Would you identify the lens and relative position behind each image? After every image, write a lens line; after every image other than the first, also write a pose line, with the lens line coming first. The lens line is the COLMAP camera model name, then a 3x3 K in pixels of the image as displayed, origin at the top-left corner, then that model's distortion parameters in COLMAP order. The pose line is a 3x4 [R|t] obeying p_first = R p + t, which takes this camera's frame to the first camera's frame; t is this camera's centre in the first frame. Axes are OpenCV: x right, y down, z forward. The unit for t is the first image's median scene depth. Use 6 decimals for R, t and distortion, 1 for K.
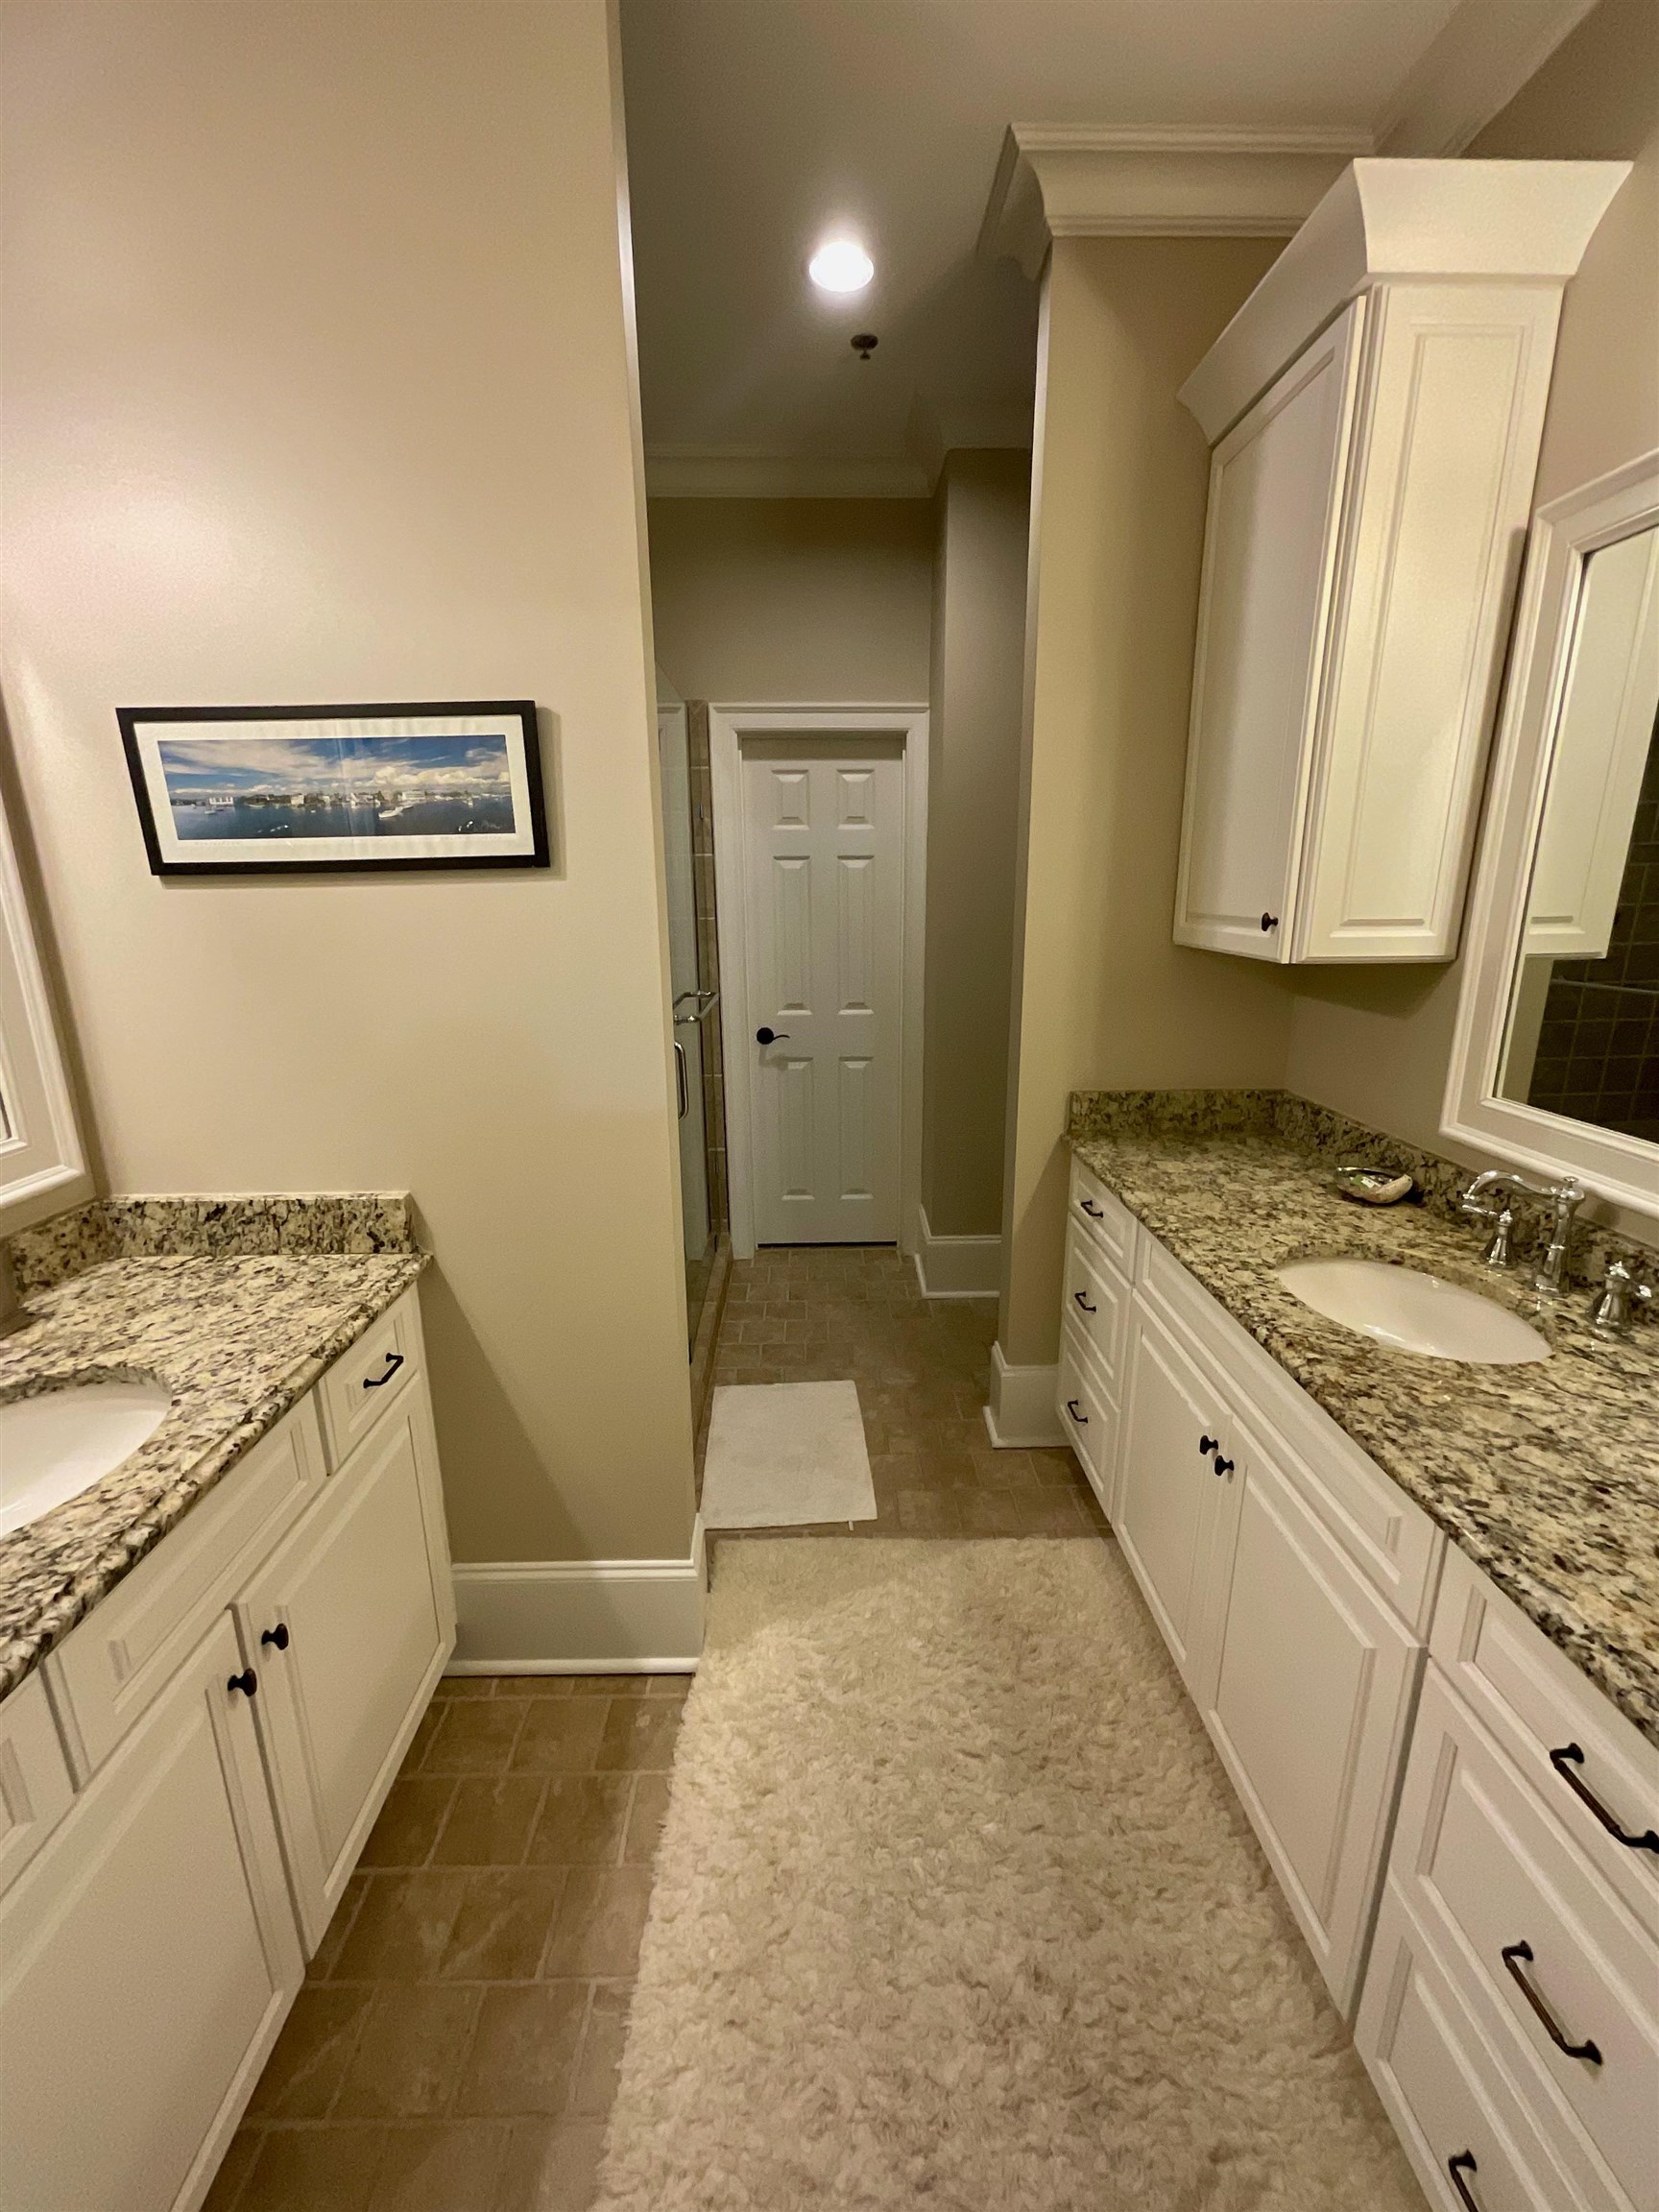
lens RADIAL K [[887.2, 0, 825.6], [0, 887.2, 1106.9], [0, 0, 1]] dist [0.000603, -0.000001]
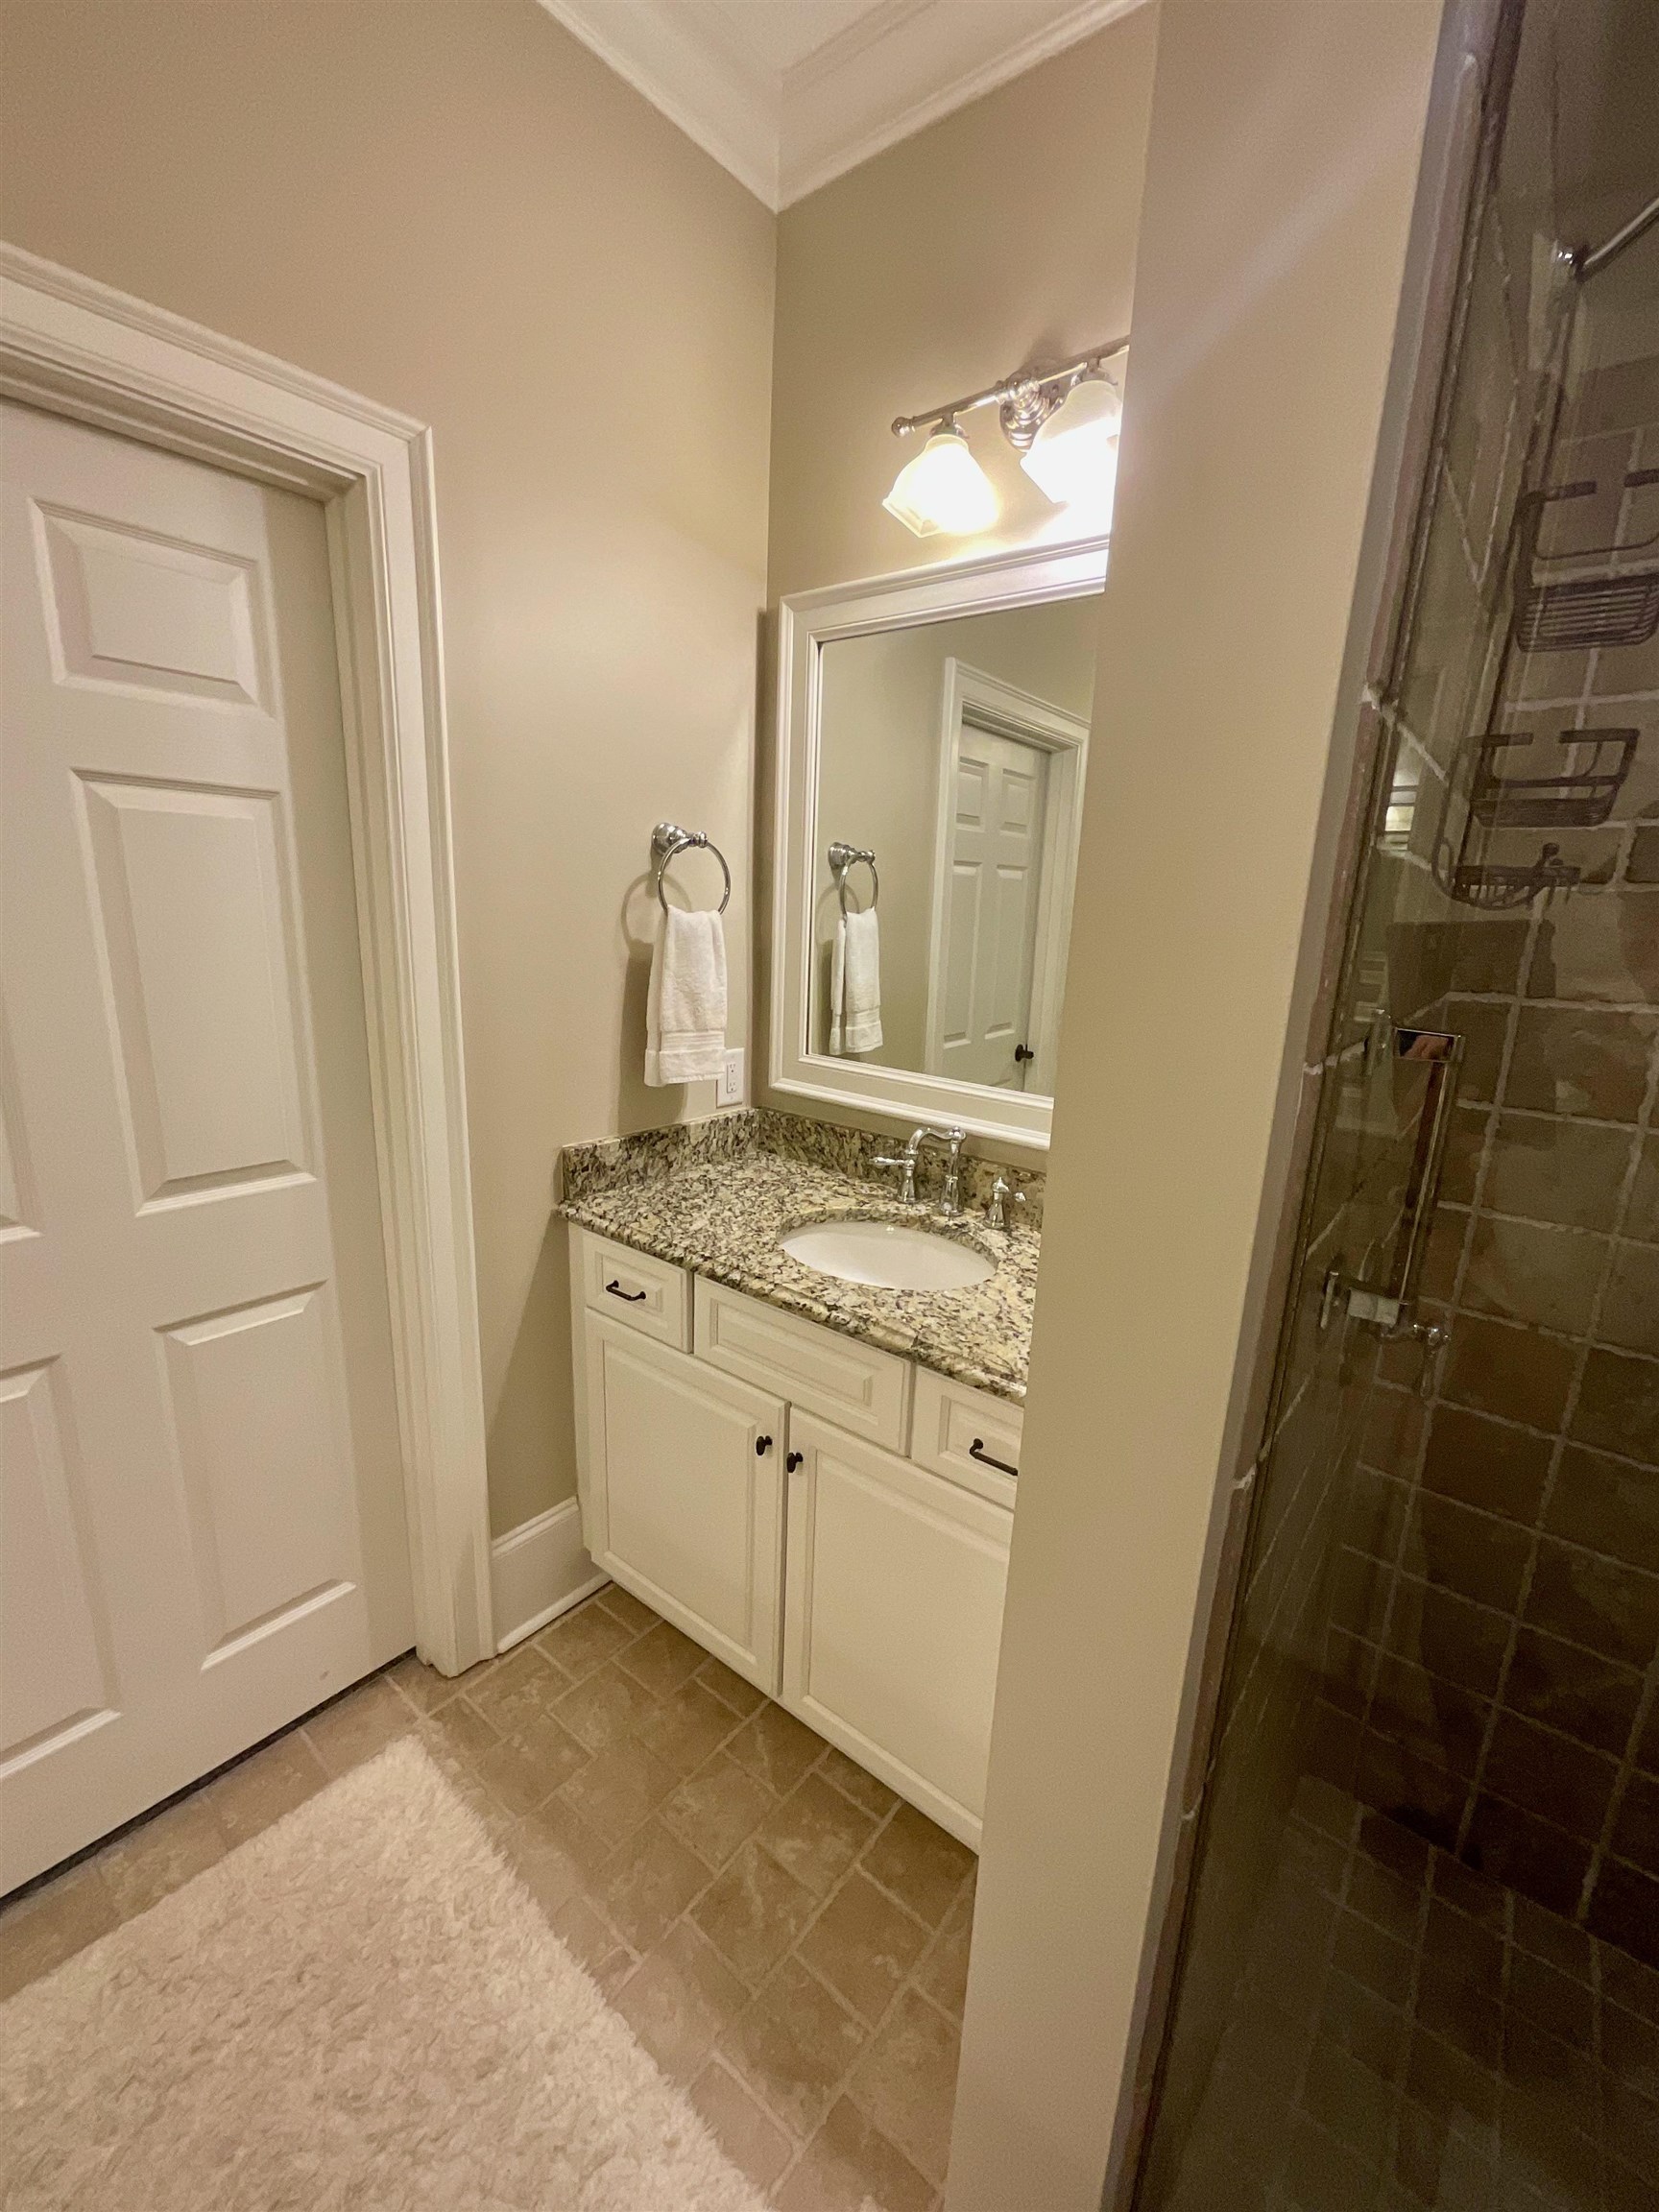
lens RADIAL K [[887.2, 0, 822.9], [0, 887.2, 1097.7], [0, 0, 1]] dist [0.000603, -0.000001]
pose [[-0.639243, 0.158611, -0.752470, 0.213333], [-0.215628, 0.902274, 0.373370, -0.326513], [0.738155, 0.400928, -0.542572, 1.341331]]
